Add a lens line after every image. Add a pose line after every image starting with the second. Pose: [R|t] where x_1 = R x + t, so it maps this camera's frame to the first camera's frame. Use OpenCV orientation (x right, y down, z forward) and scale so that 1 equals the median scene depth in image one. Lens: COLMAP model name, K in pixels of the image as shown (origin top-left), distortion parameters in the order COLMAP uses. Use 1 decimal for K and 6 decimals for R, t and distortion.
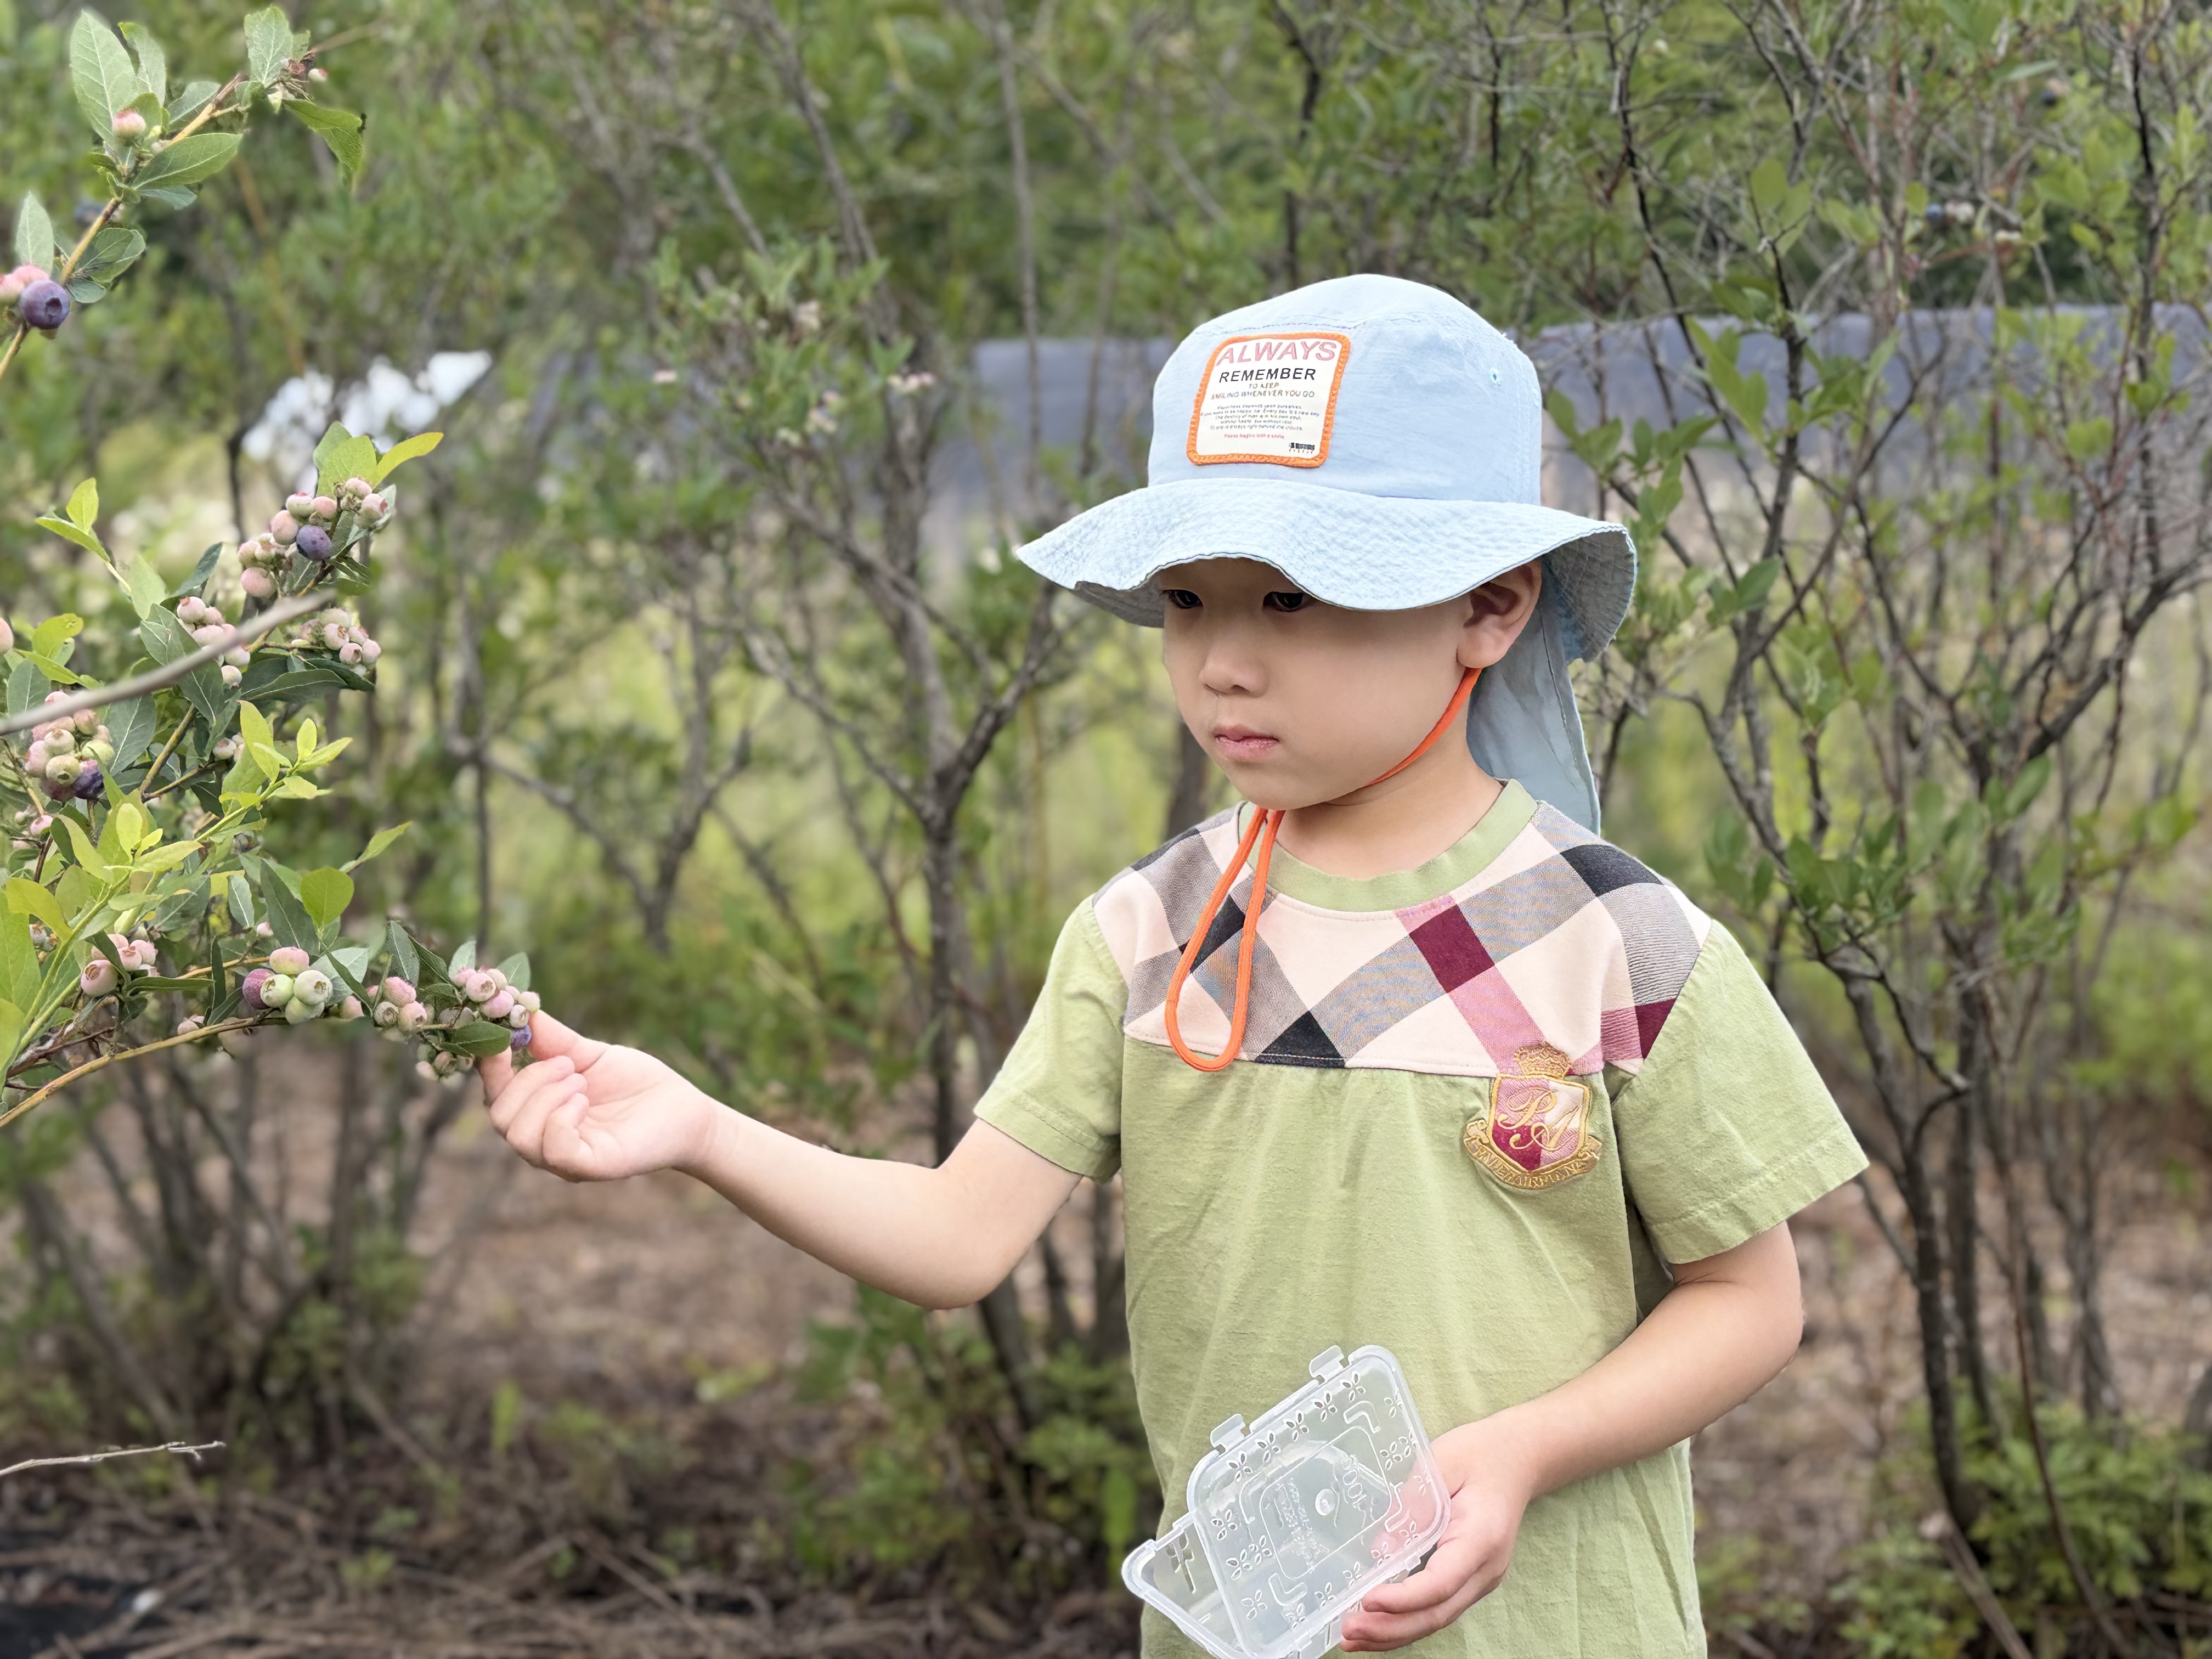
lens RADIAL K [[2807.4, 0, 1125.1], [0, 2807.4, 820.3], [0, 0, 1]] dist [-0.012233, 0.000000]
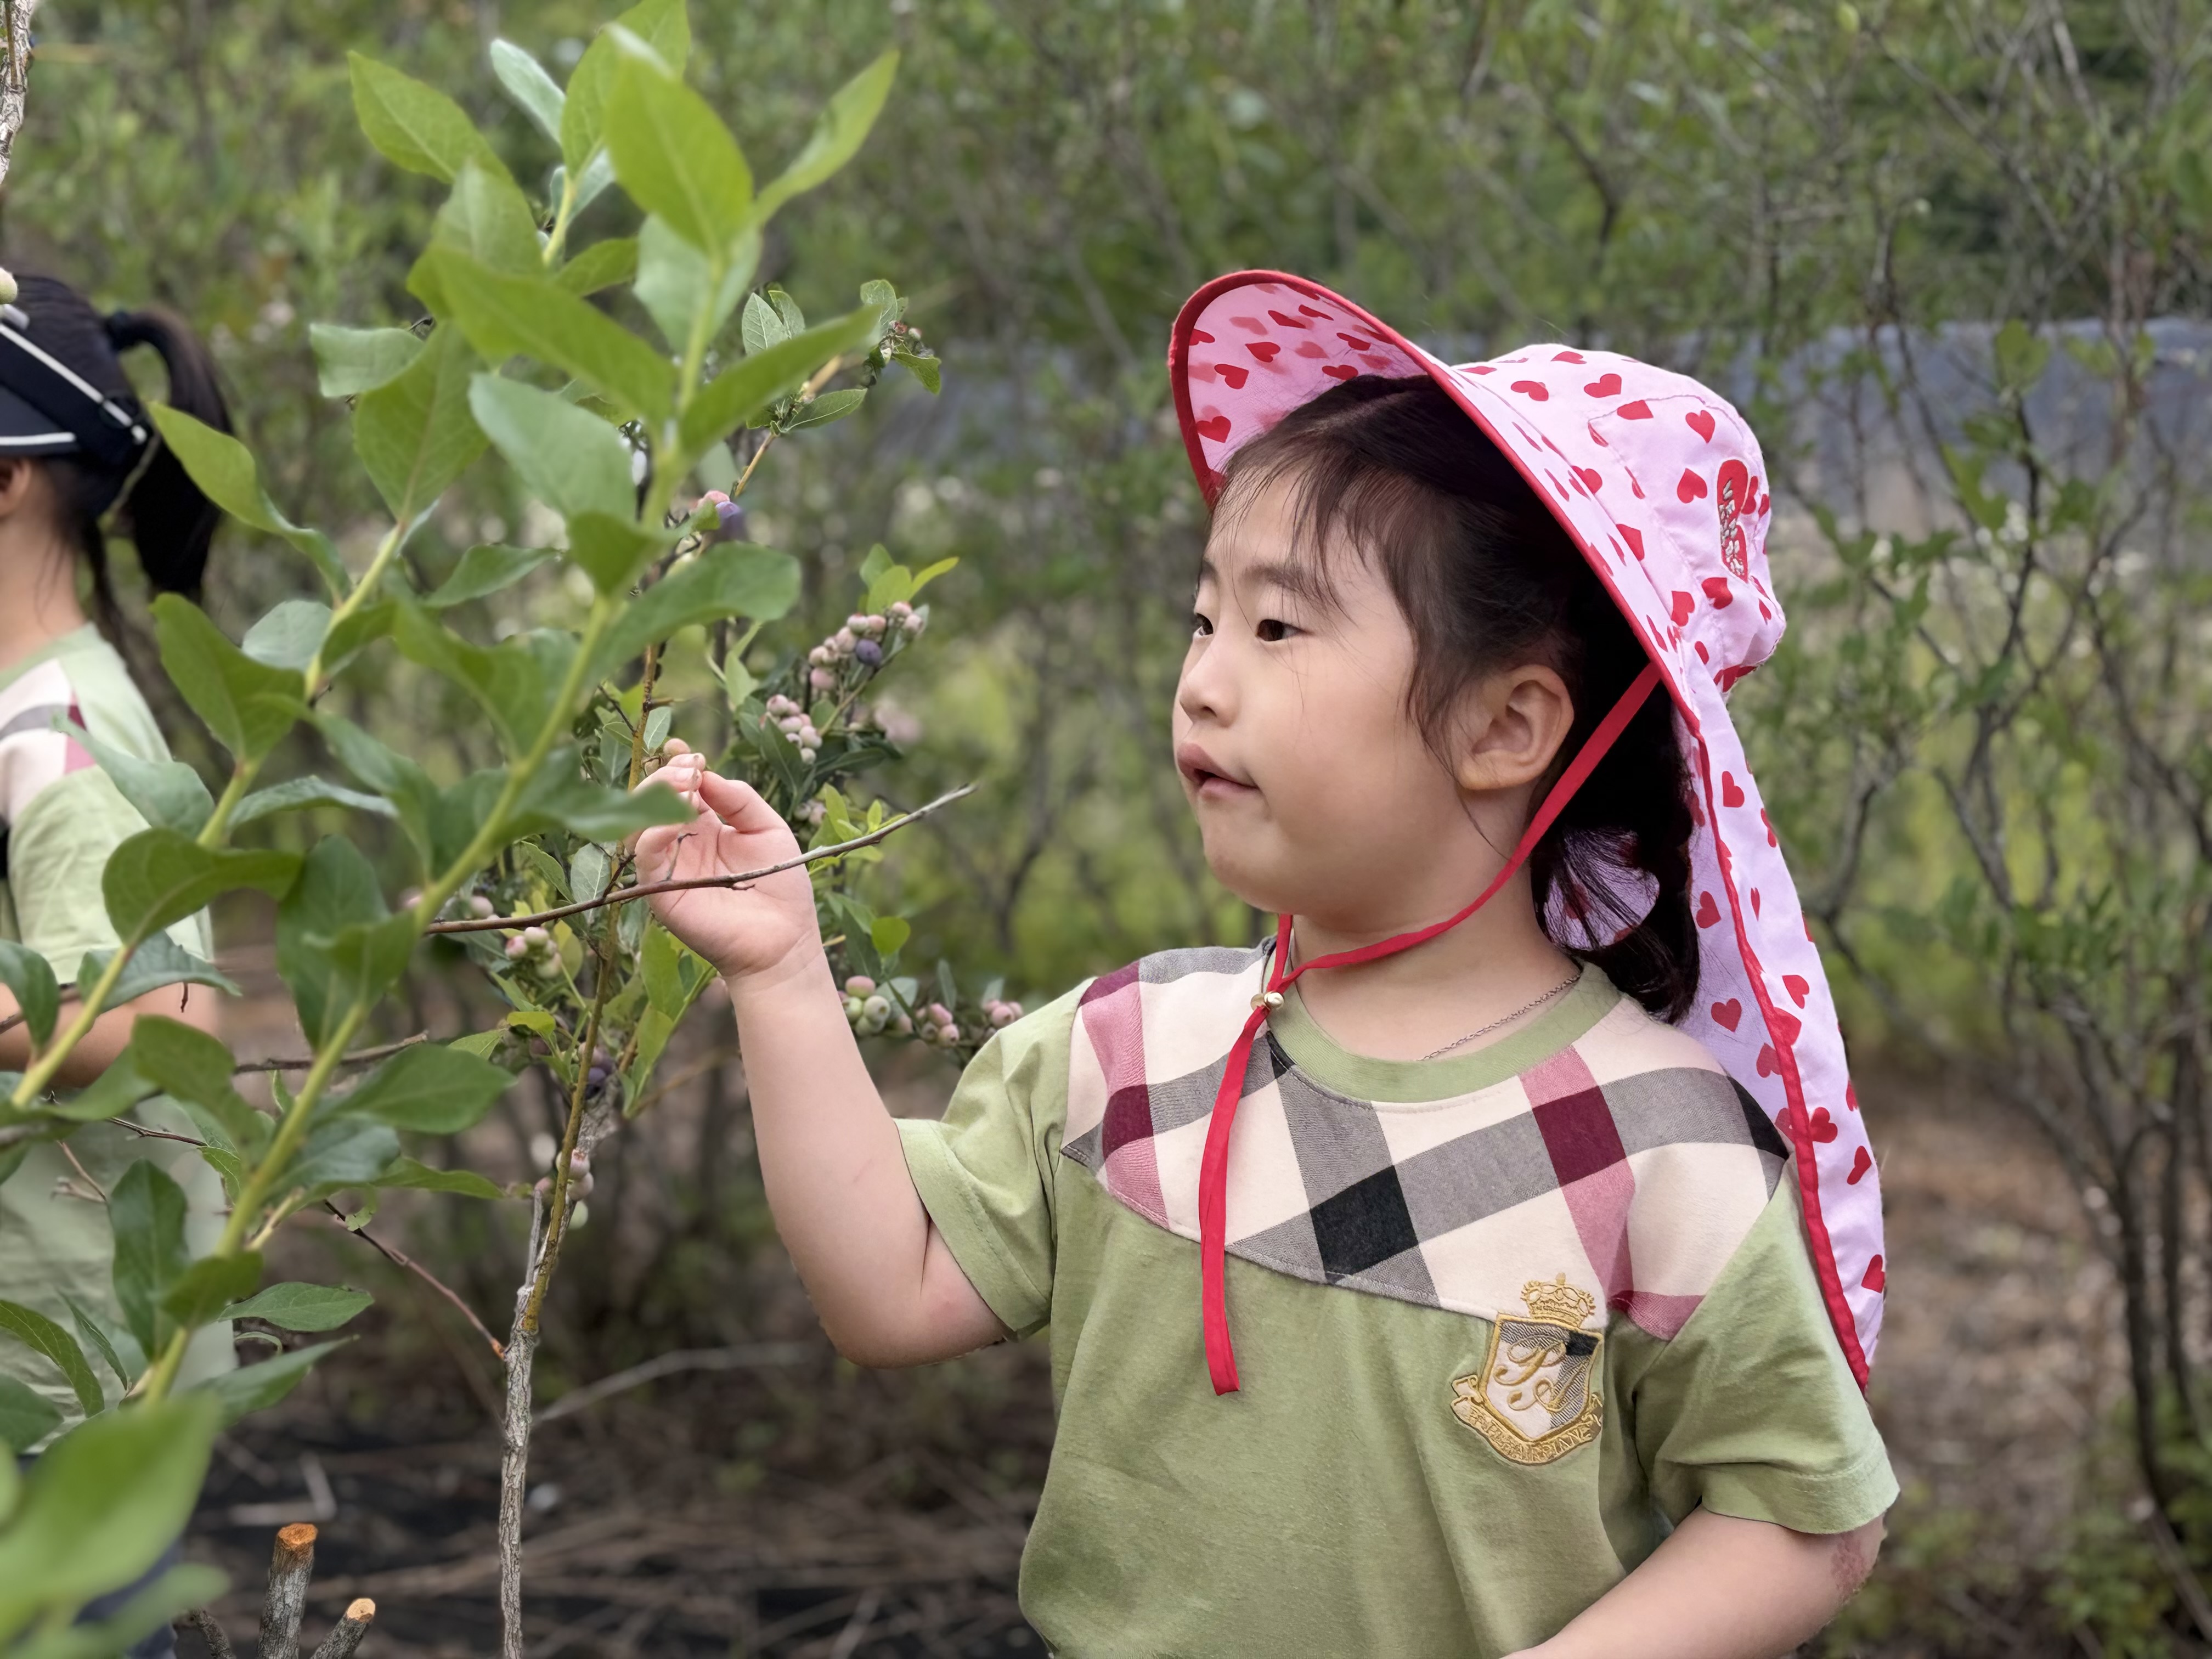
lens RADIAL K [[2739.4, 0, 1086.3], [0, 2739.4, 824.6], [0, 0, 1]] dist [-0.015658, 0.000000]
pose [[0.994298, 0.029171, -0.102573, -0.022104], [-0.028639, 0.999568, 0.006664, -0.013652], [0.102723, -0.003688, 0.994703, -0.119256]]
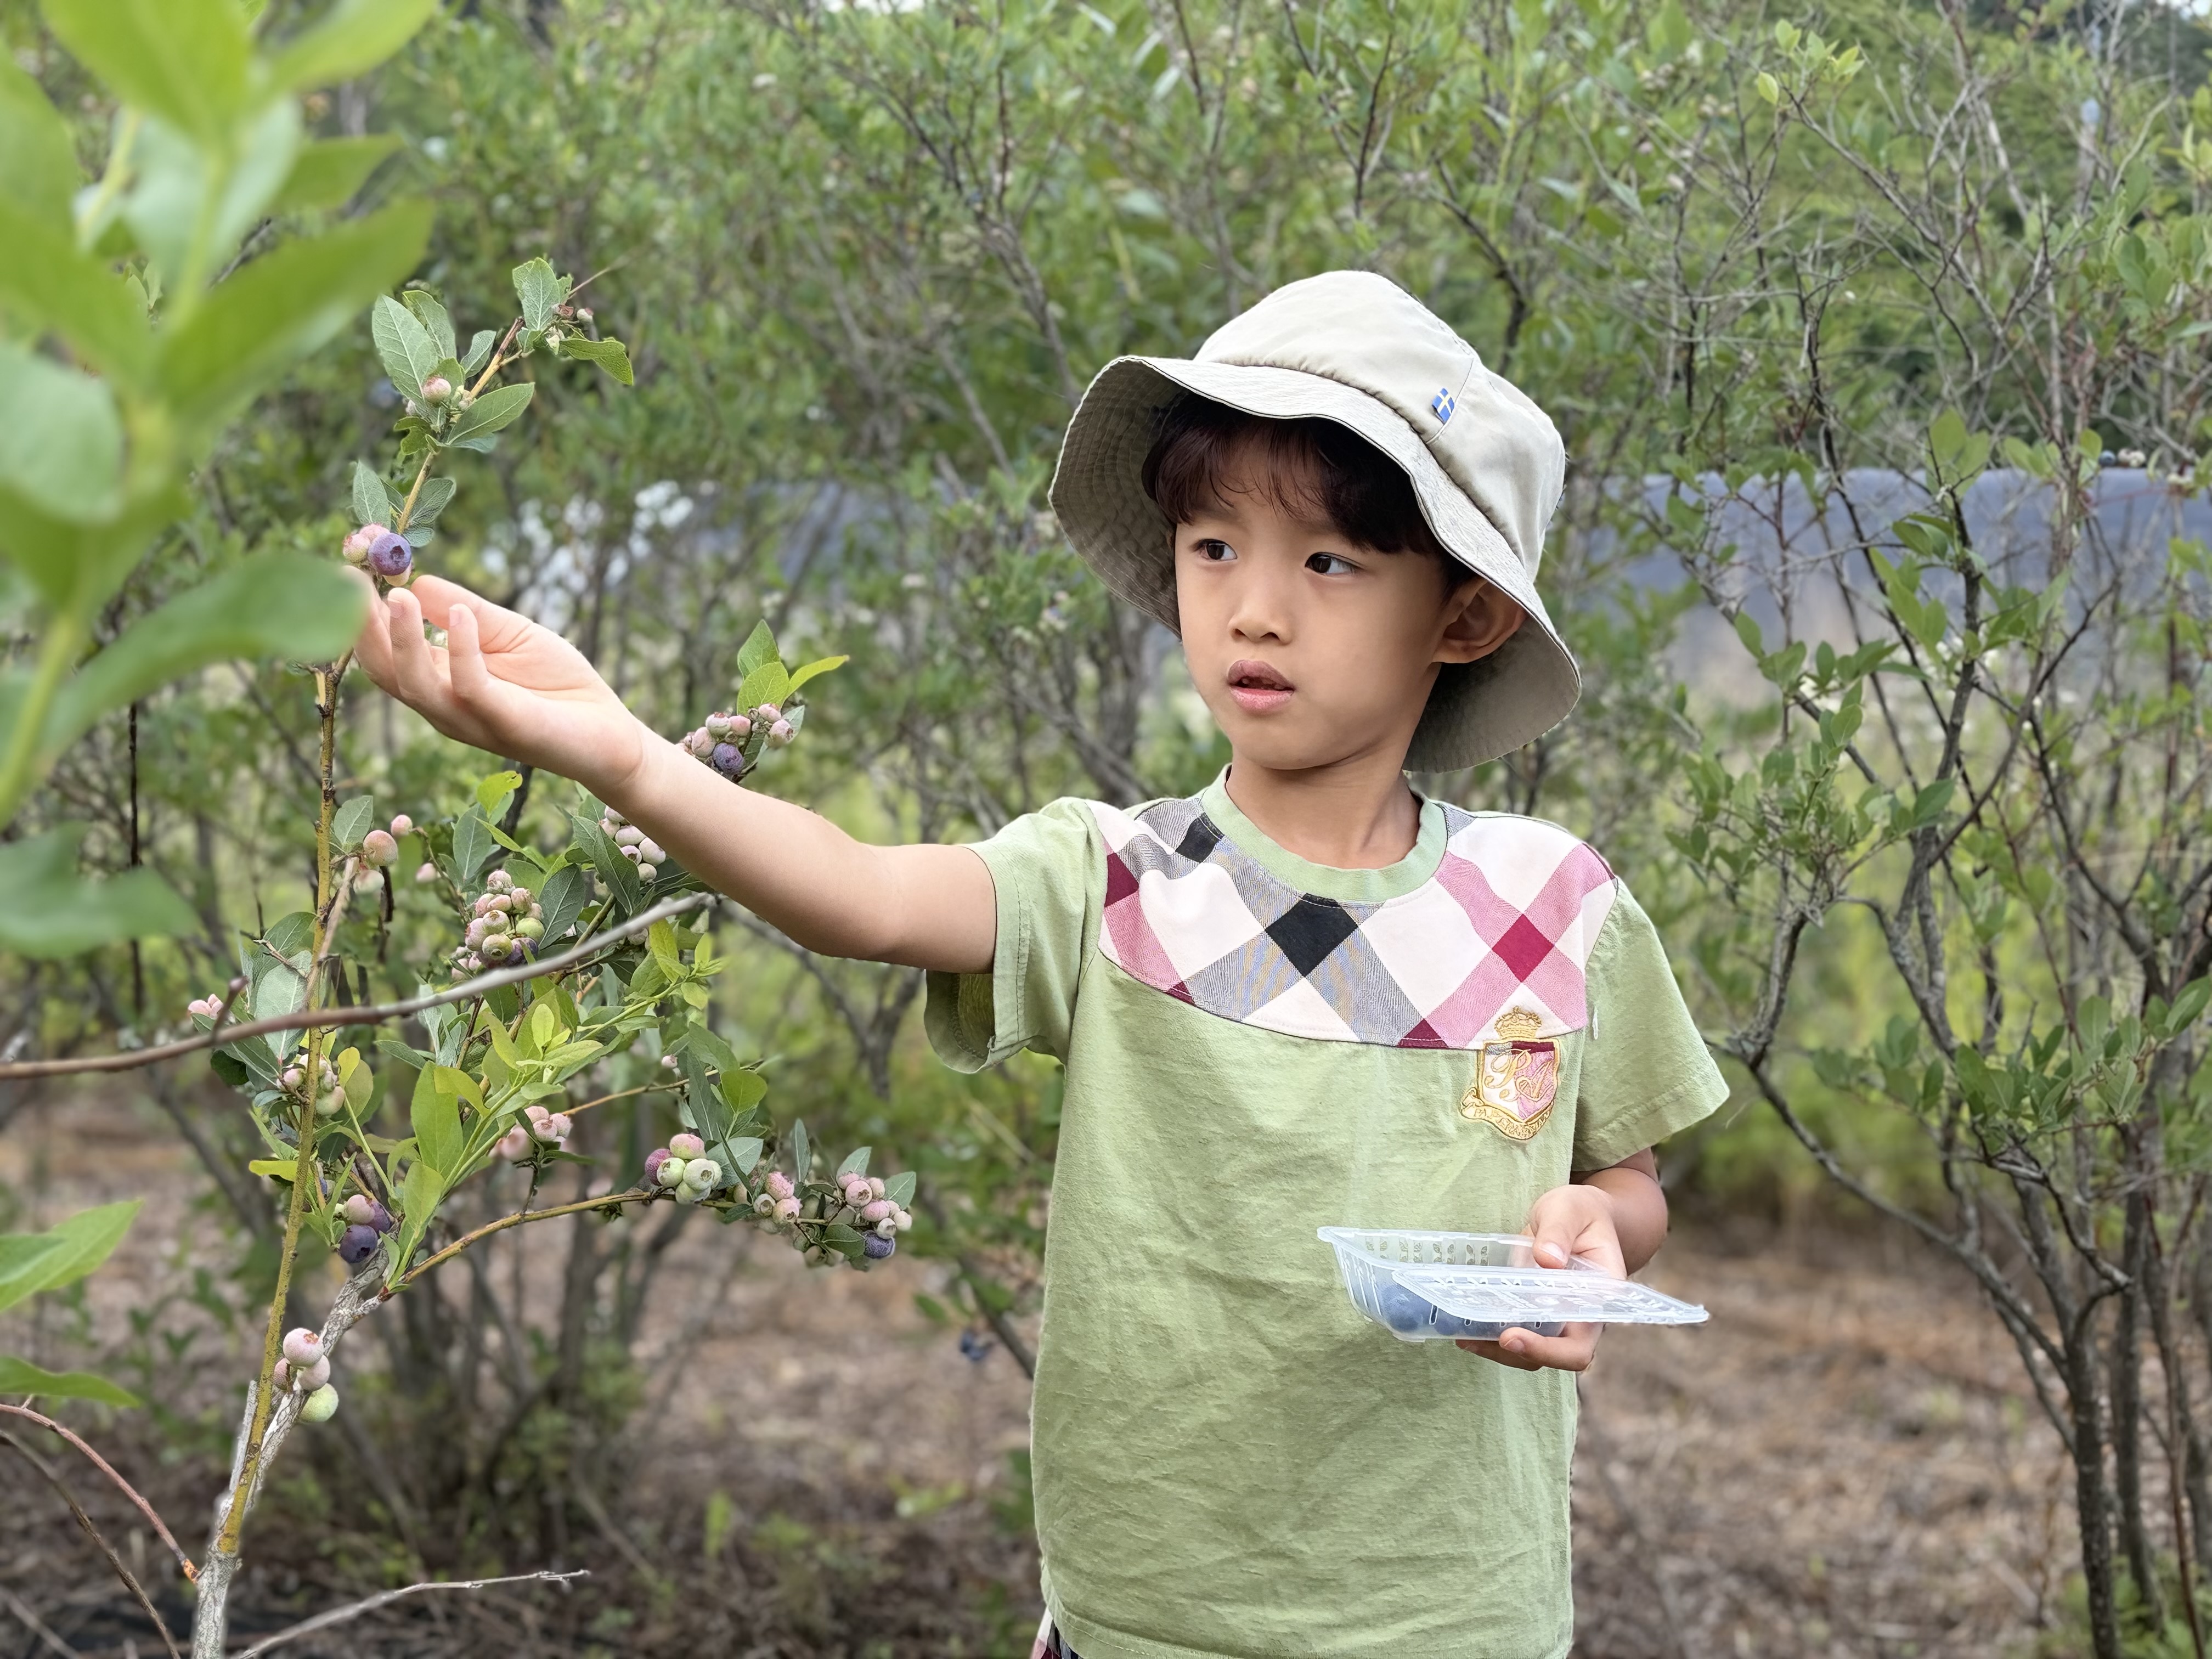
lens RADIAL K [[2739.4, 0, 1085.8], [0, 2739.4, 812.1], [0, 0, 1]] dist [-0.015658, 0.000000]
pose [[0.996301, 0.028176, -0.081178, -0.007803], [-0.032086, 0.998367, -0.047270, -0.014896], [0.079714, 0.049700, 0.995578, -0.043900]]
